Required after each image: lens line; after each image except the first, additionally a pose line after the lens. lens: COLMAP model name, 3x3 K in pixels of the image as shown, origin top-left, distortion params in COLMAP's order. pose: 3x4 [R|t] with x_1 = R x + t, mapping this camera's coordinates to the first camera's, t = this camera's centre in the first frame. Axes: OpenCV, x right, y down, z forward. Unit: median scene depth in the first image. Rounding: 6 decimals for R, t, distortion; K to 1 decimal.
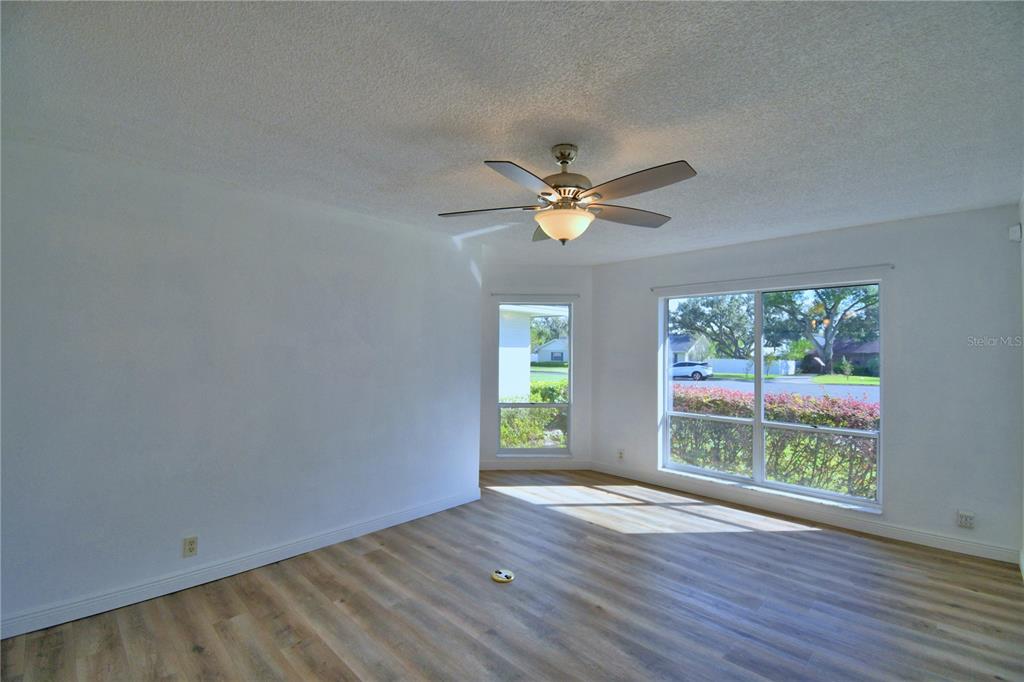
lens RADIAL K [[447.0, 0, 507.7], [0, 447.0, 336.5], [0, 0, 1]] dist [0.002337, -0.011653]
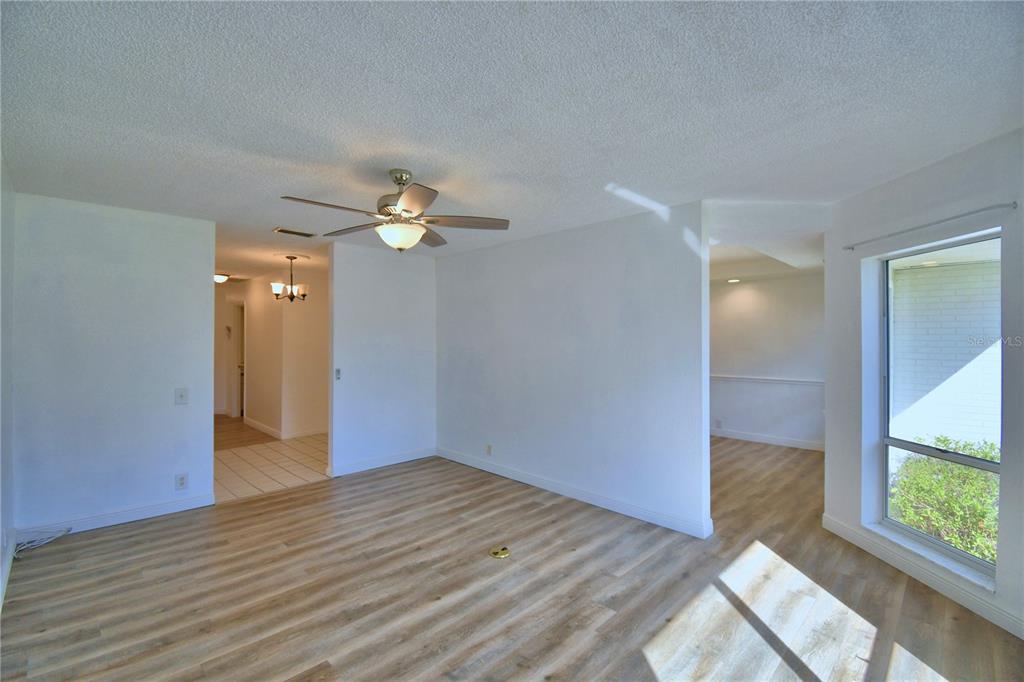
lens RADIAL K [[447.0, 0, 510.7], [0, 447.0, 336.8], [0, 0, 1]] dist [0.002337, -0.011653]
pose [[-0.001505, -0.014498, -0.999894, 0.876018], [0.027177, 0.999525, -0.014533, 0.028644], [0.999629, -0.027196, -0.001110, 0.852494]]
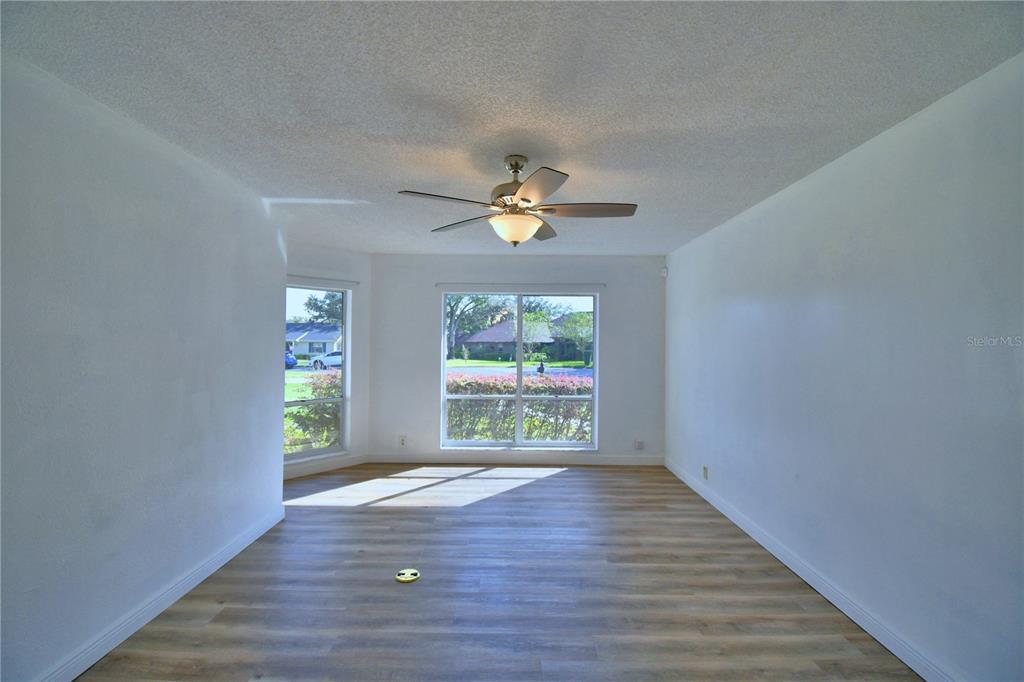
lens RADIAL K [[447.0, 0, 508.5], [0, 447.0, 336.0], [0, 0, 1]] dist [0.002337, -0.011653]
pose [[0.716800, 0.007425, 0.697239, -0.433477], [-0.023852, 0.999619, 0.013876, 0.001025], [-0.696871, -0.026577, 0.716704, 0.140332]]
